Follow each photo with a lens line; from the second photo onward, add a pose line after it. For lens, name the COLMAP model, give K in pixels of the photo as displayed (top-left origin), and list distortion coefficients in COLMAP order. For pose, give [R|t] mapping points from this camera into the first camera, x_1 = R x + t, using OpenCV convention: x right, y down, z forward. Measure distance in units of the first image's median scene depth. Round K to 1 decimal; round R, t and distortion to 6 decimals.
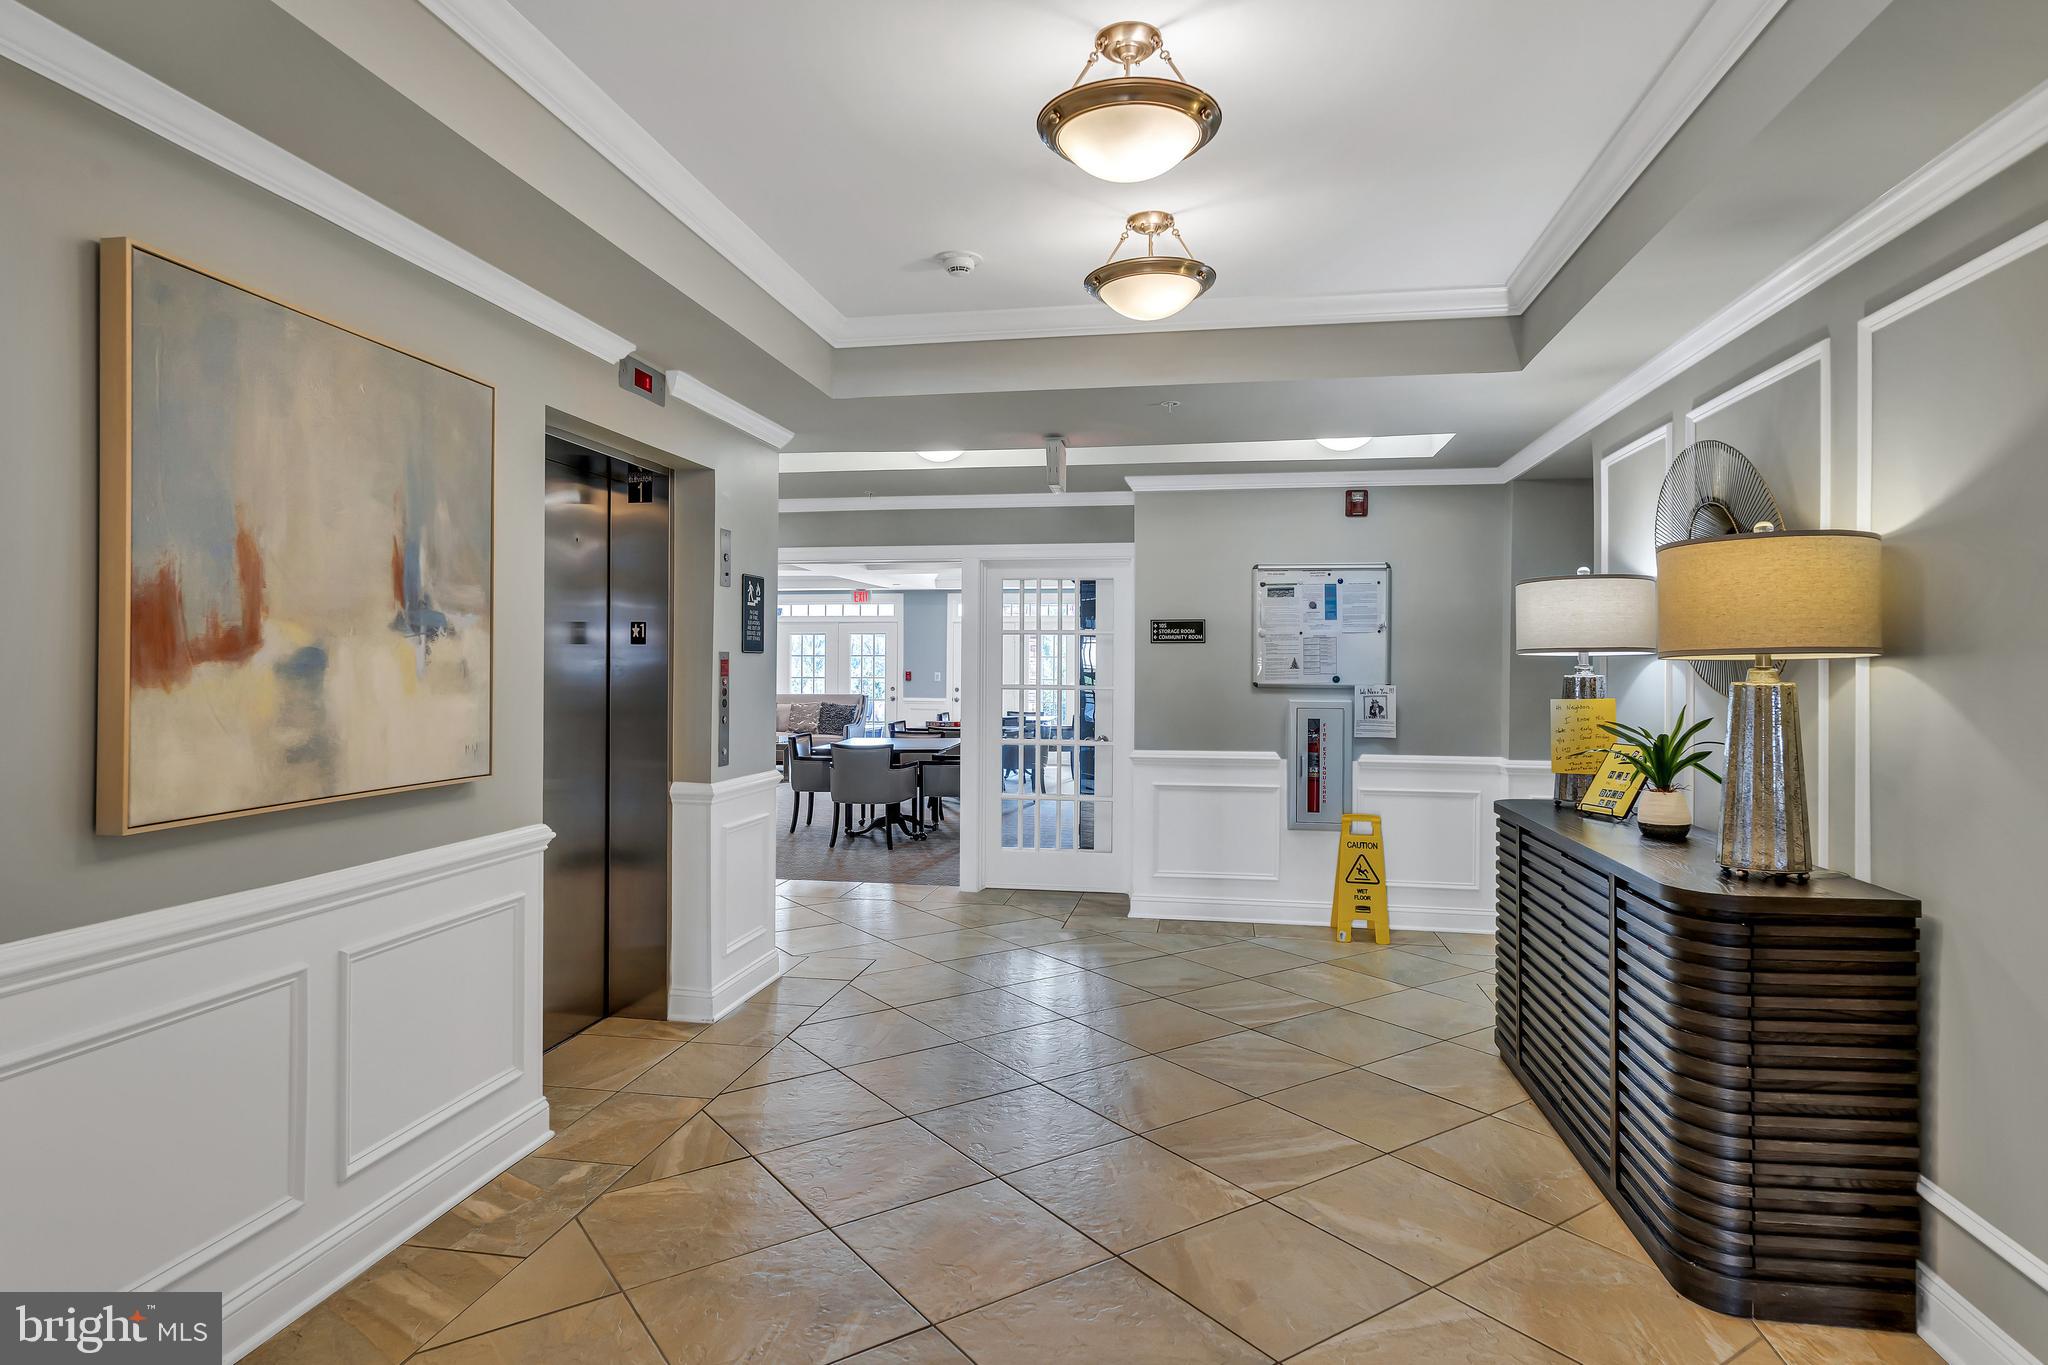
lens RADIAL K [[1132.3, 0, 1024.0], [0, 1132.3, 682.5], [0, 0, 1]] dist [-0.000428, 0.000159]
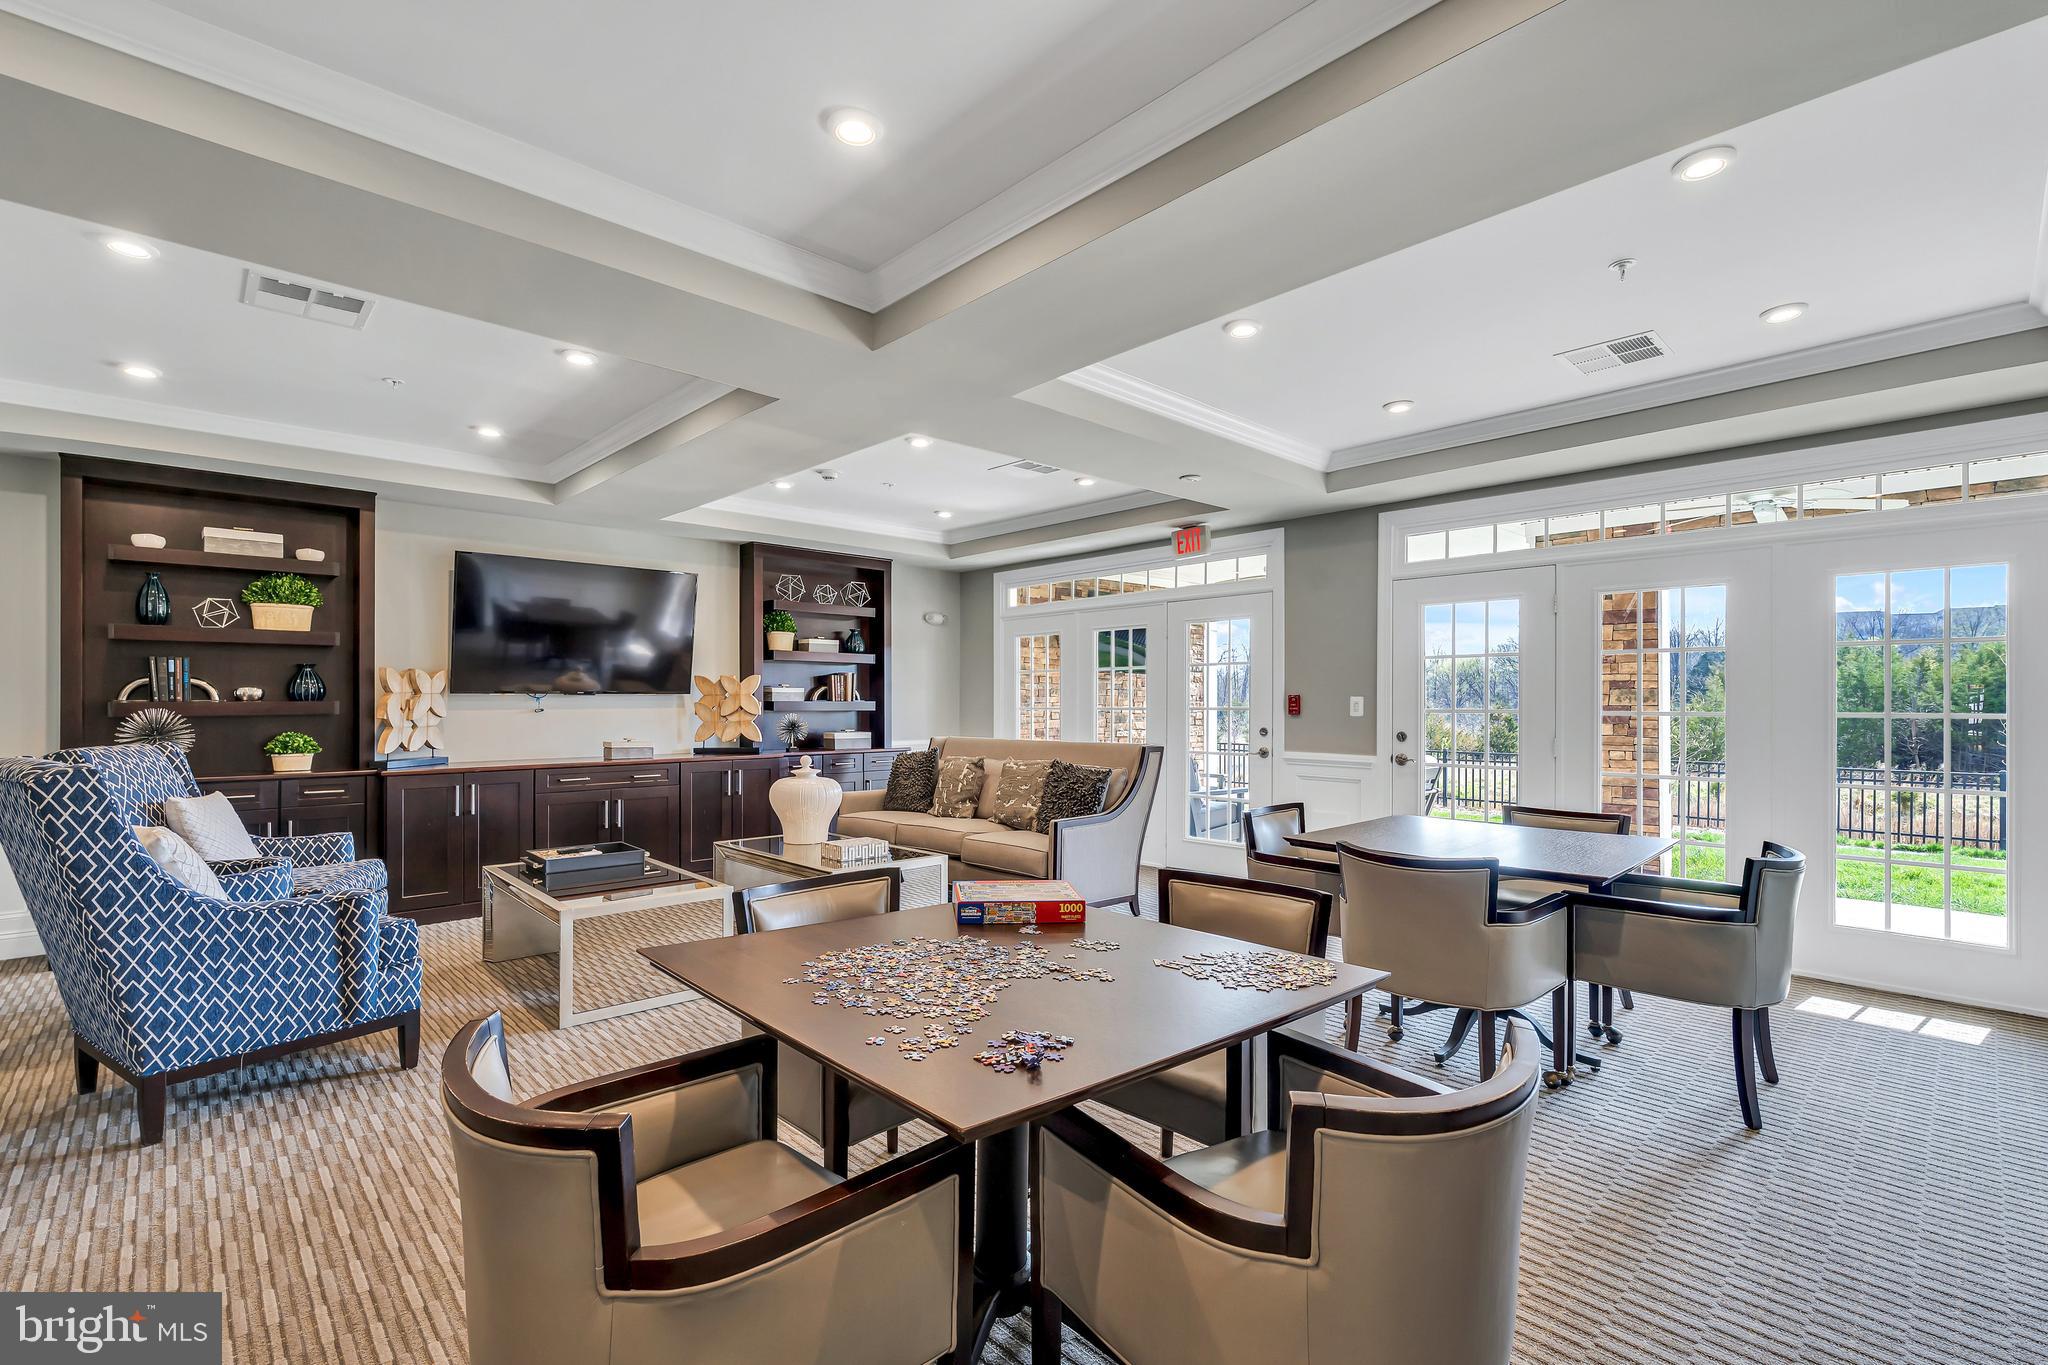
lens RADIAL K [[905.4, 0, 1019.4], [0, 905.4, 700.1], [0, 0, 1]] dist [-0.001298, 0.000332]
pose [[0.798051, -0.003639, -0.602579, 0.033174], [-0.006708, 0.999866, -0.014922, -0.001489], [0.602553, 0.015950, 0.797919, 0.696212]]
